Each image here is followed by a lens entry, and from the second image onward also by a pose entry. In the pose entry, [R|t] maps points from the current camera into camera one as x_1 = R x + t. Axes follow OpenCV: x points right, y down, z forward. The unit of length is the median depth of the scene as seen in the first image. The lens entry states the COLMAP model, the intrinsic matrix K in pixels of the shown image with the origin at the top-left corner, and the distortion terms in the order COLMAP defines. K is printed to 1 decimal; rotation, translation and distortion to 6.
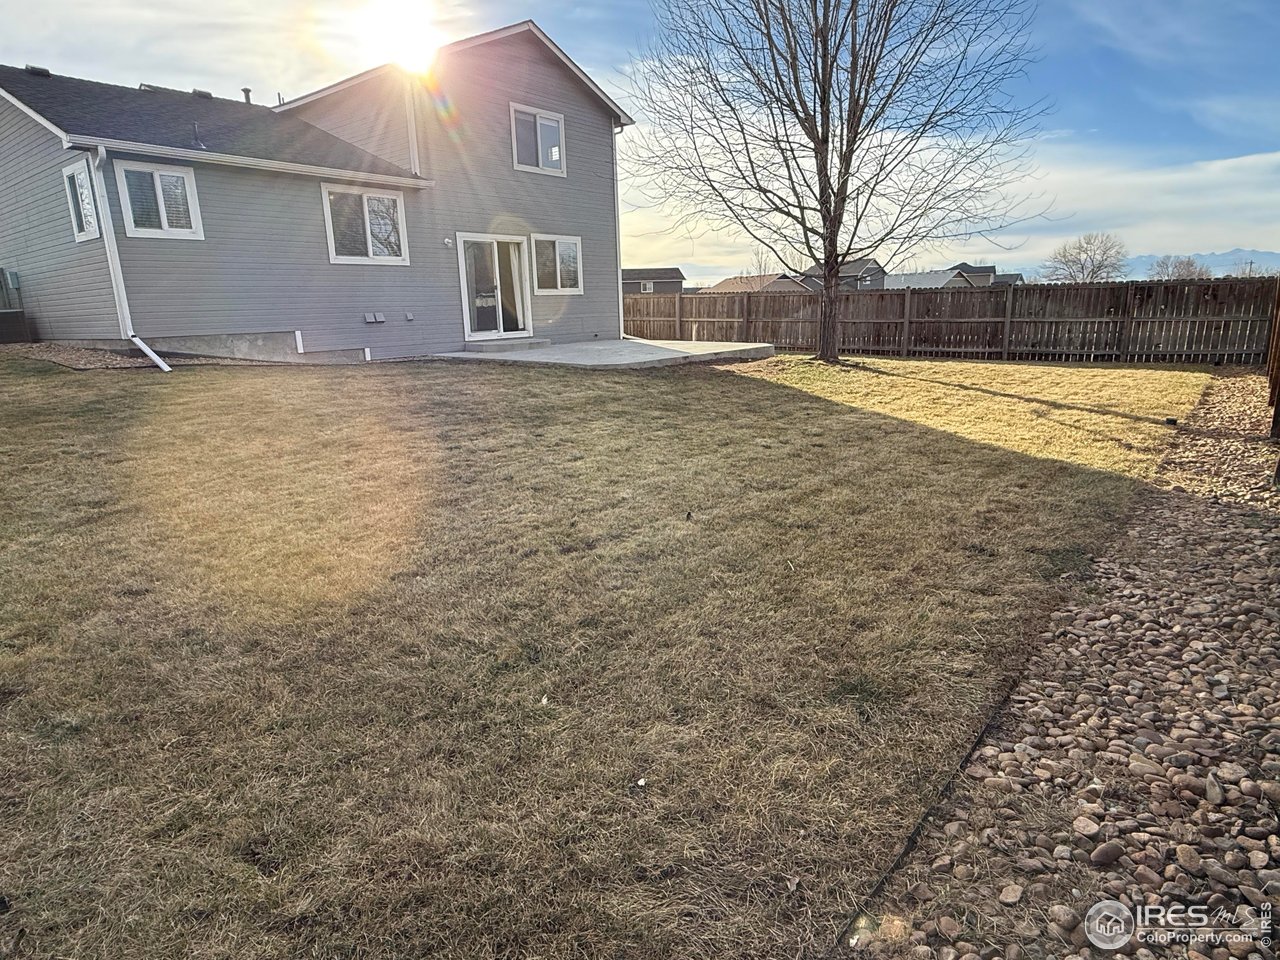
lens RADIAL K [[740.9, 0, 634.8], [0, 740.9, 479.3], [0, 0, 1]] dist [-0.004070, 0.000472]
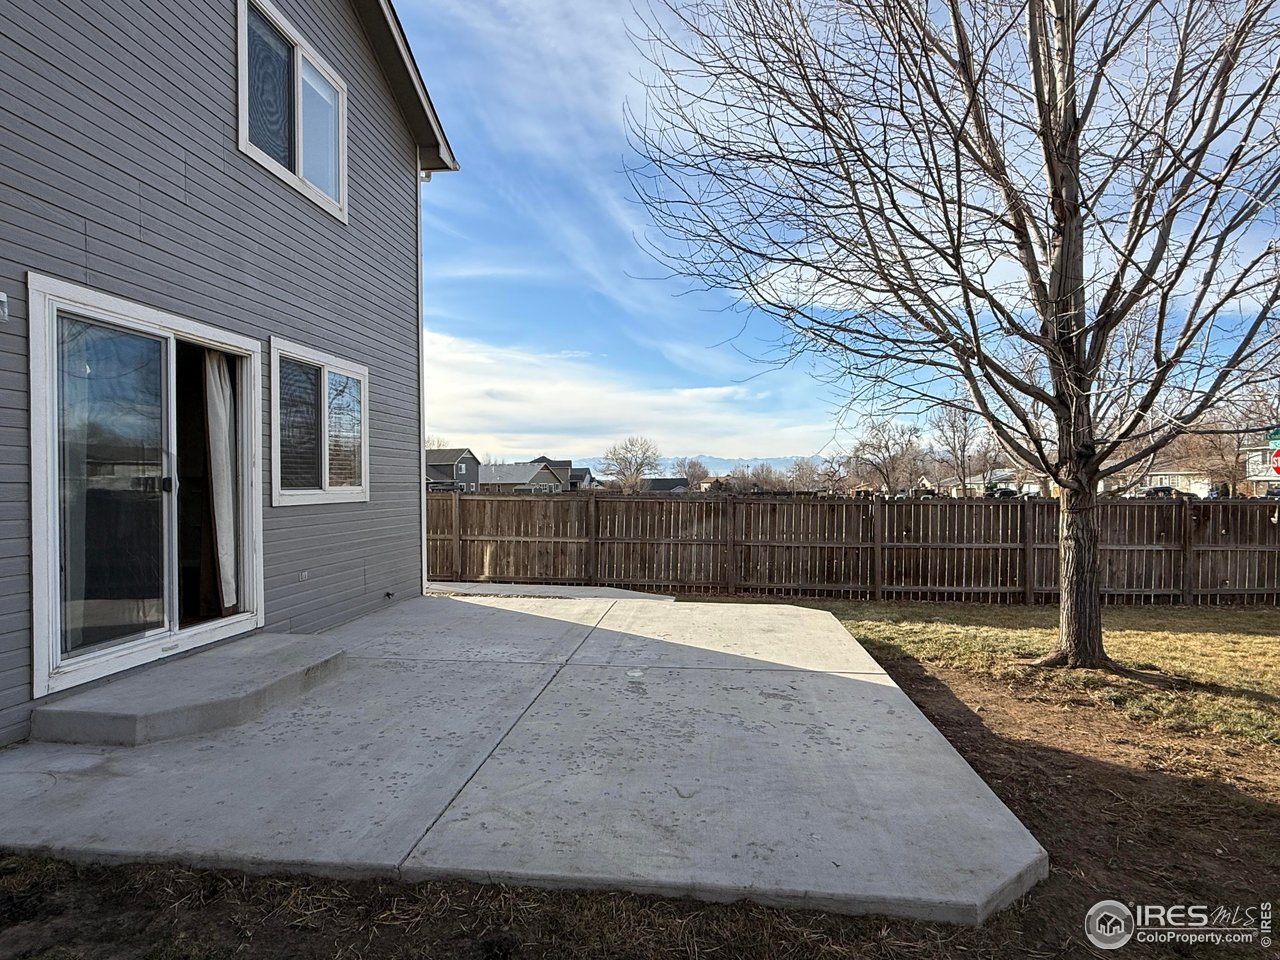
lens RADIAL K [[740.9, 0, 634.8], [0, 740.9, 479.3], [0, 0, 1]] dist [-0.004070, 0.000472]
pose [[0.828095, 0.027561, 0.559910, -0.189916], [0.110129, 0.971329, -0.210692, -0.170342], [-0.549663, 0.236135, 0.801318, 0.630894]]
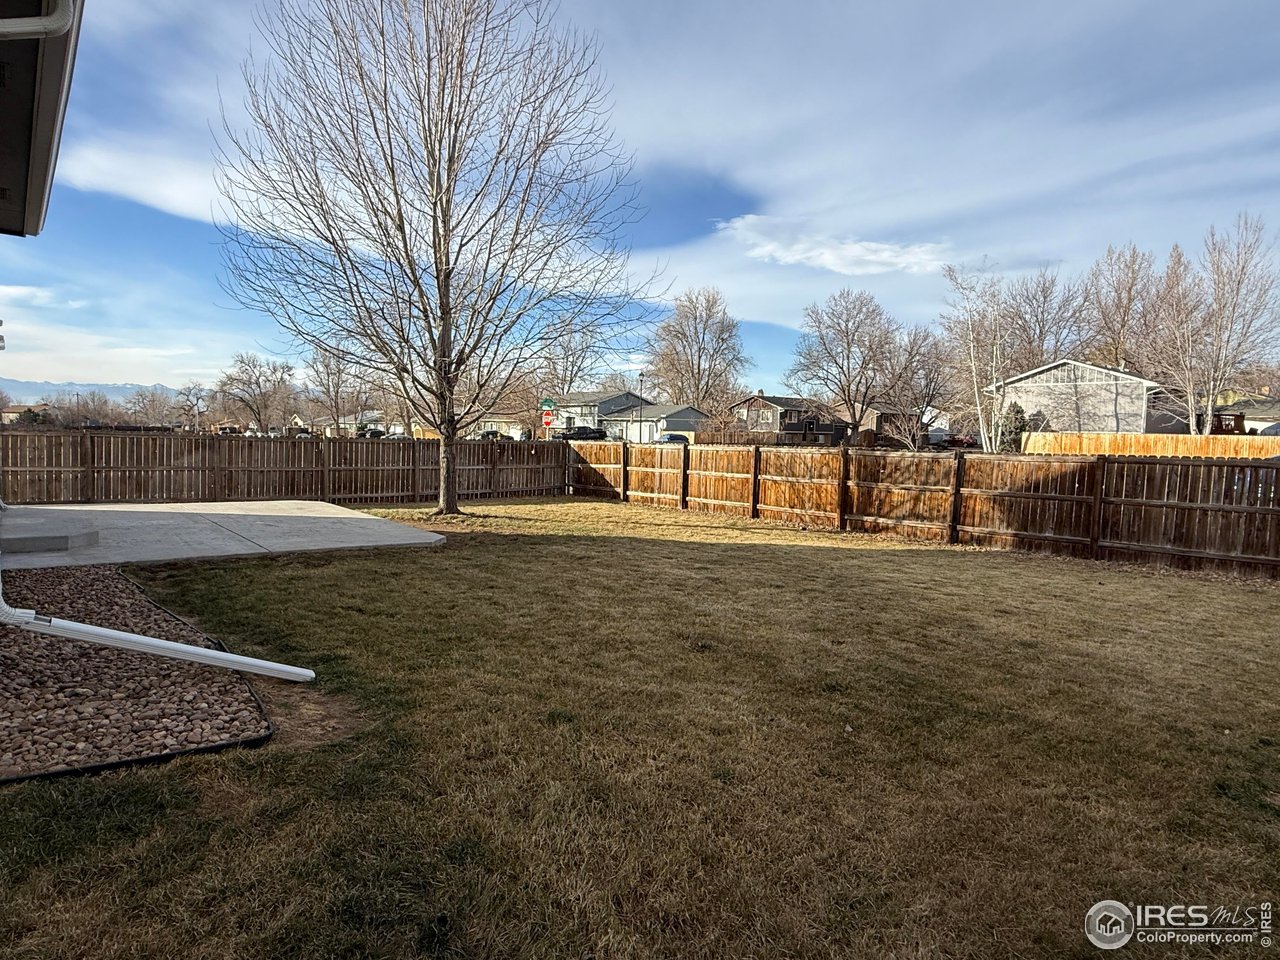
lens RADIAL K [[805.7, 0, 640.0], [0, 805.7, 480.0], [0, 0, 1]] dist [0.065235, 0.000510]
pose [[0.180195, -0.032347, 0.983099, -0.679779], [0.197695, 0.980256, -0.003982, -0.121706], [-0.963559, 0.195071, 0.183032, 0.432490]]
